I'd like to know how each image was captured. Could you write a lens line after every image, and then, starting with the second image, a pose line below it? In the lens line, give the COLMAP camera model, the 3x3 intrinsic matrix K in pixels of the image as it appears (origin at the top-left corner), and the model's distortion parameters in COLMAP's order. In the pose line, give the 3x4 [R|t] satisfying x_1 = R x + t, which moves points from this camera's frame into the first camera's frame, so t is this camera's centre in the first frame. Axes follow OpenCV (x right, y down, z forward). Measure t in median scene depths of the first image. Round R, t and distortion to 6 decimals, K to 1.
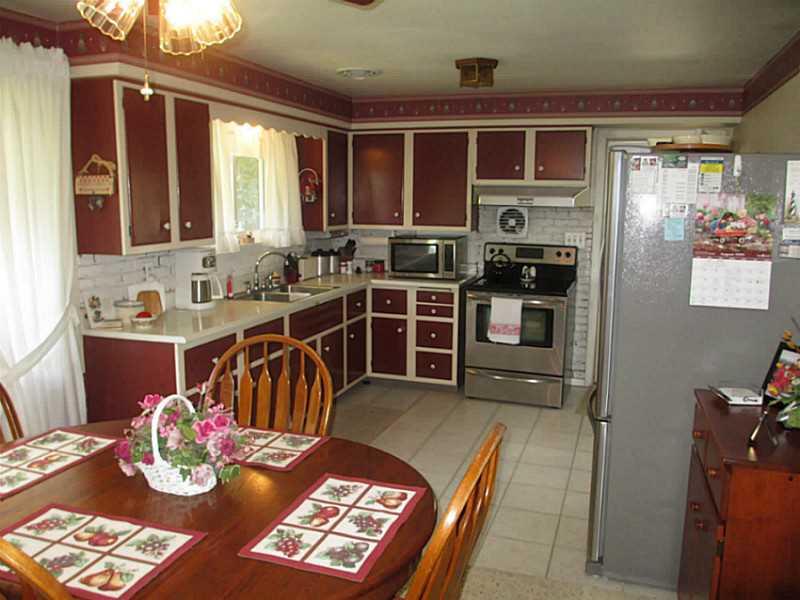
lens RADIAL K [[674.9, 0, 396.0], [0, 674.9, 302.9], [0, 0, 1]] dist [-0.051260, 0.037692]
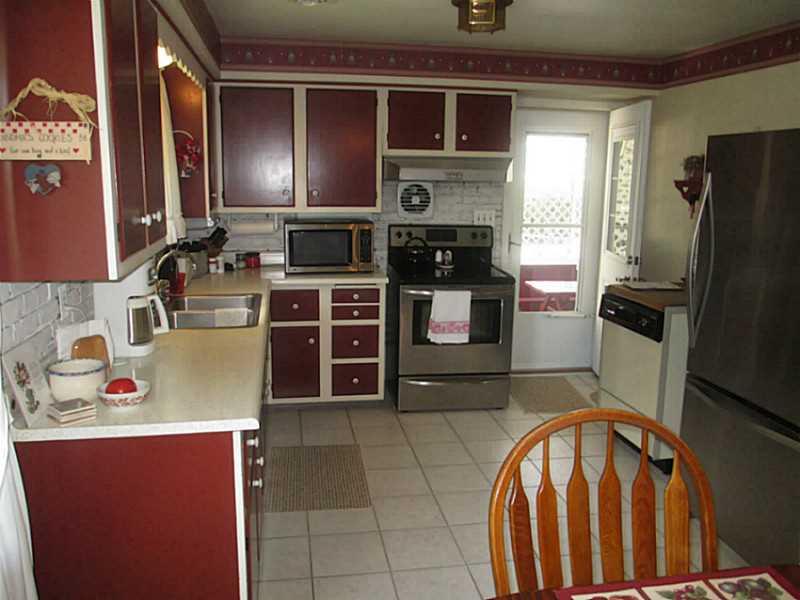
lens RADIAL K [[674.9, 0, 400.2], [0, 674.9, 300.9], [0, 0, 1]] dist [-0.051260, 0.037692]
pose [[0.879187, -0.087356, 0.468401, -0.272707], [0.071801, 0.996114, 0.051003, -0.039214], [-0.471036, -0.011209, 0.882043, 0.264517]]
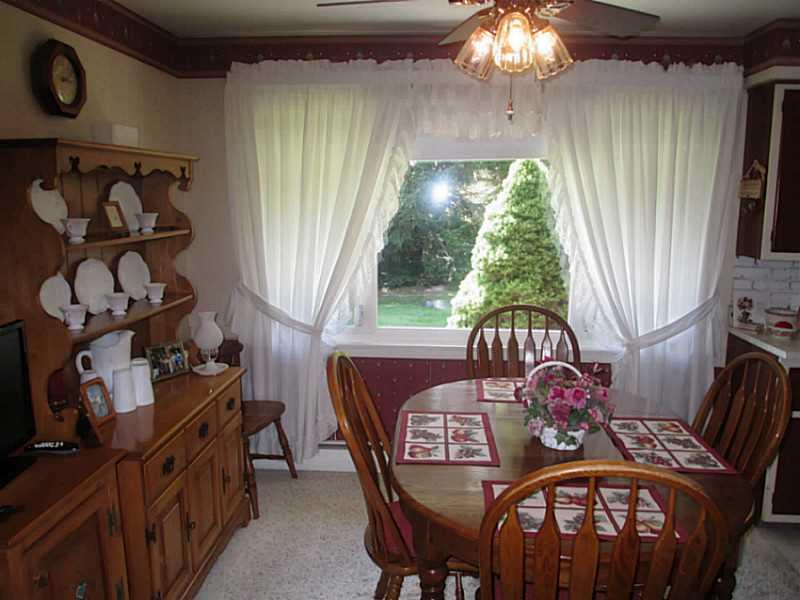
lens RADIAL K [[674.9, 0, 404.6], [0, 674.9, 301.0], [0, 0, 1]] dist [-0.051260, 0.037692]
pose [[0.276682, 0.154162, -0.948515, 0.238766], [-0.171665, 0.979100, 0.109058, -0.016792], [0.945504, 0.132653, 0.297364, 0.126586]]
